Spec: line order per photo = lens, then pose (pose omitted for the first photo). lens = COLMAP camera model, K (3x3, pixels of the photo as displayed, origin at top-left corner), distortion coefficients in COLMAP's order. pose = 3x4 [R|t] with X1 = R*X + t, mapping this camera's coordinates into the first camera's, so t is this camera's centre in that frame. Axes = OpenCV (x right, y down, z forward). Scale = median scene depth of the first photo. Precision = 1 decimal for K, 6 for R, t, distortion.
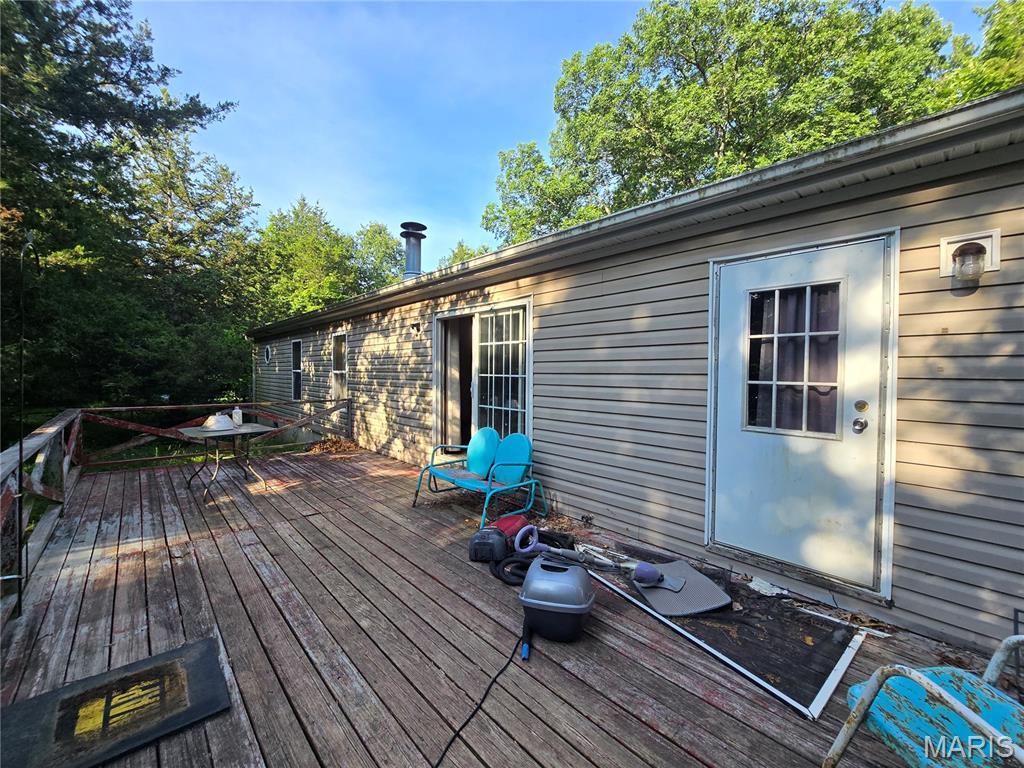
lens RADIAL K [[417.6, 0, 512.0], [0, 417.6, 384.0], [0, 0, 1]] dist [-0.000025, 0.000106]
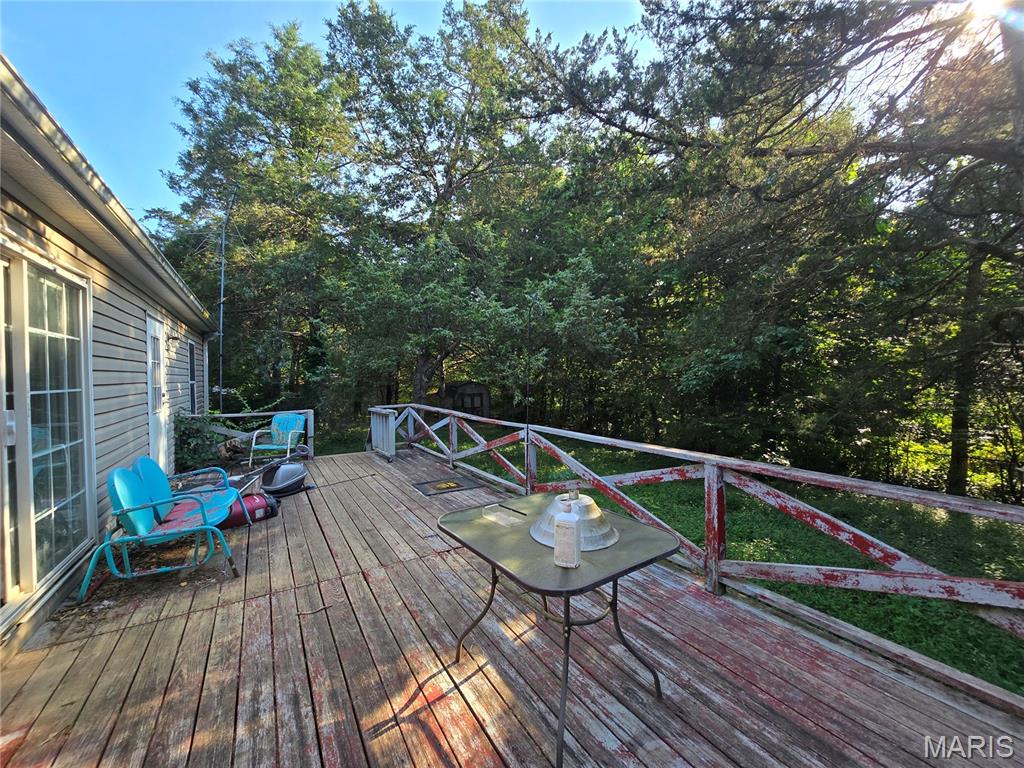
lens RADIAL K [[417.6, 0, 512.0], [0, 417.6, 384.0], [0, 0, 1]] dist [-0.000025, 0.000106]
pose [[-0.979981, 0.001142, 0.199089, -0.983563], [0.012608, 0.998332, 0.056335, -0.071203], [-0.198692, 0.057717, -0.978361, 1.875345]]
